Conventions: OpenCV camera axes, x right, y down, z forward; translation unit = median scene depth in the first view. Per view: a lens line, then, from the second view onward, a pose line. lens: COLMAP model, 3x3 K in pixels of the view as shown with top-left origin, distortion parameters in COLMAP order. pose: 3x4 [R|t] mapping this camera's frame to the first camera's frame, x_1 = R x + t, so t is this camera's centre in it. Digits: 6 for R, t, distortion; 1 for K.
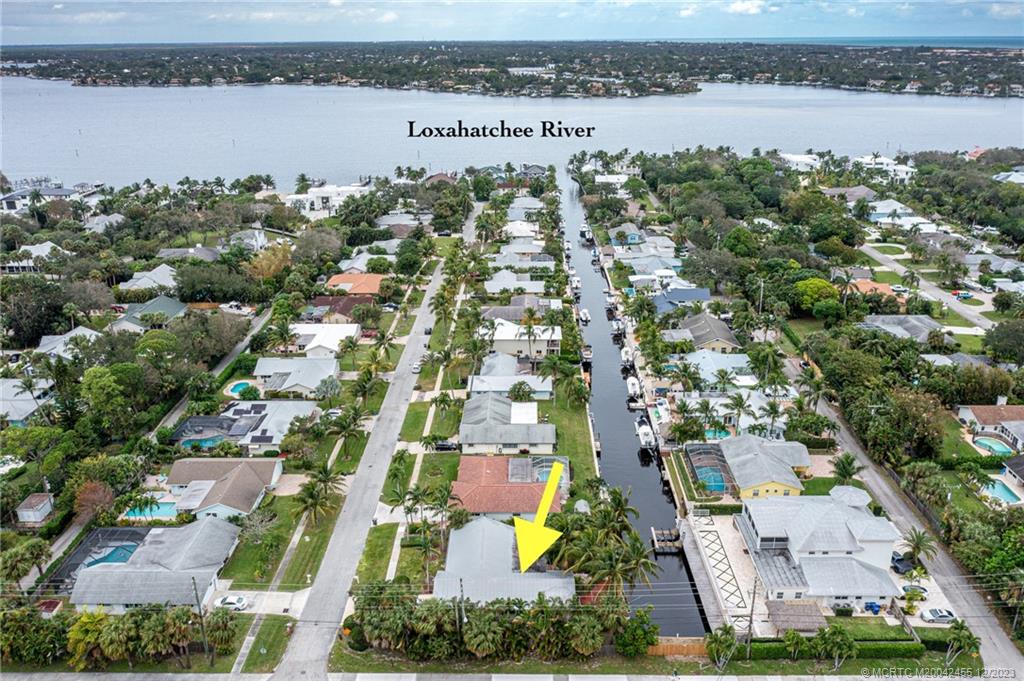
lens RADIAL K [[800.2, 0, 512.0], [0, 800.2, 340.5], [0, 0, 1]] dist [-0.006793, -0.003335]
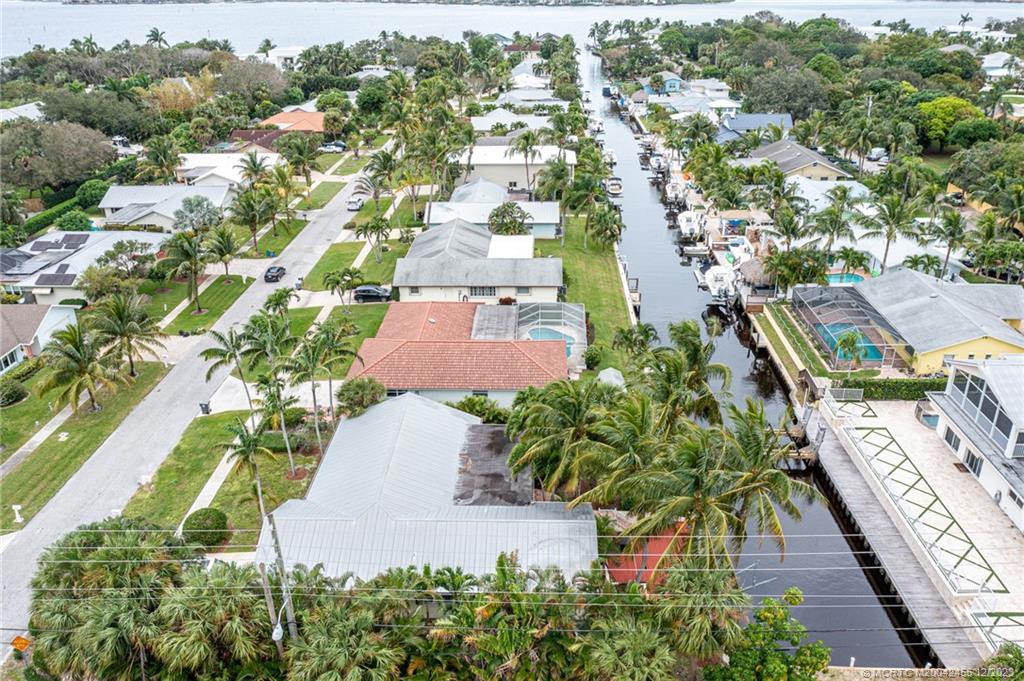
lens RADIAL K [[800.2, 0, 512.0], [0, 800.2, 340.5], [0, 0, 1]] dist [-0.006793, -0.003335]
pose [[0.999750, 0.006026, -0.021531, 0.030351], [-0.004591, 0.997804, 0.066079, 0.125467], [0.021882, -0.065963, 0.997582, 0.417588]]
